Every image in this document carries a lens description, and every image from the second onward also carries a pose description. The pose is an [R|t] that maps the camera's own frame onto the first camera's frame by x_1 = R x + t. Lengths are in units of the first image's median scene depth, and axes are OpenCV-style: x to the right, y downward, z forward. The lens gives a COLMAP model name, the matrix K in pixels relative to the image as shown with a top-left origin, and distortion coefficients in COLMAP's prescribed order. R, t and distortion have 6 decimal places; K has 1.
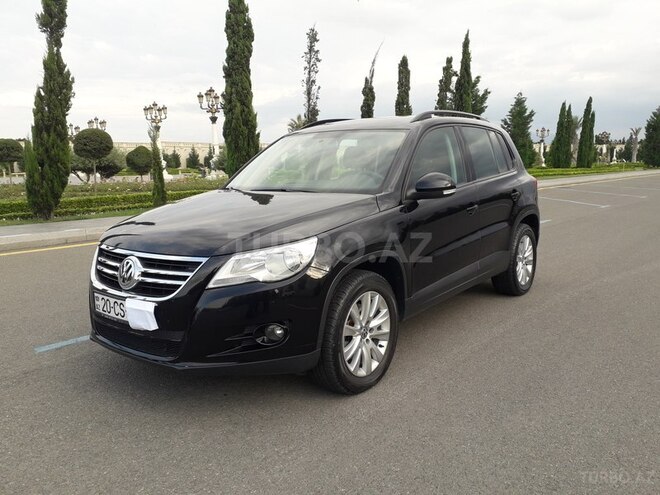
lens RADIAL K [[523.3, 0, 340.5], [0, 523.3, 249.6], [0, 0, 1]] dist [0.018135, -0.017399]
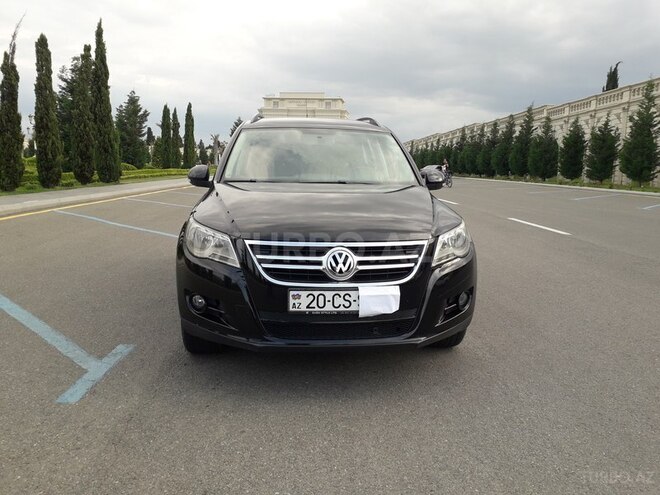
lens RADIAL K [[523.3, 0, 340.5], [0, 523.3, 249.6], [0, 0, 1]] dist [0.018135, -0.017399]
pose [[0.723456, -0.077876, 0.685964, -0.145369], [0.077733, 0.996488, 0.031147, -0.001816], [-0.685980, 0.030788, 0.726968, 0.037589]]
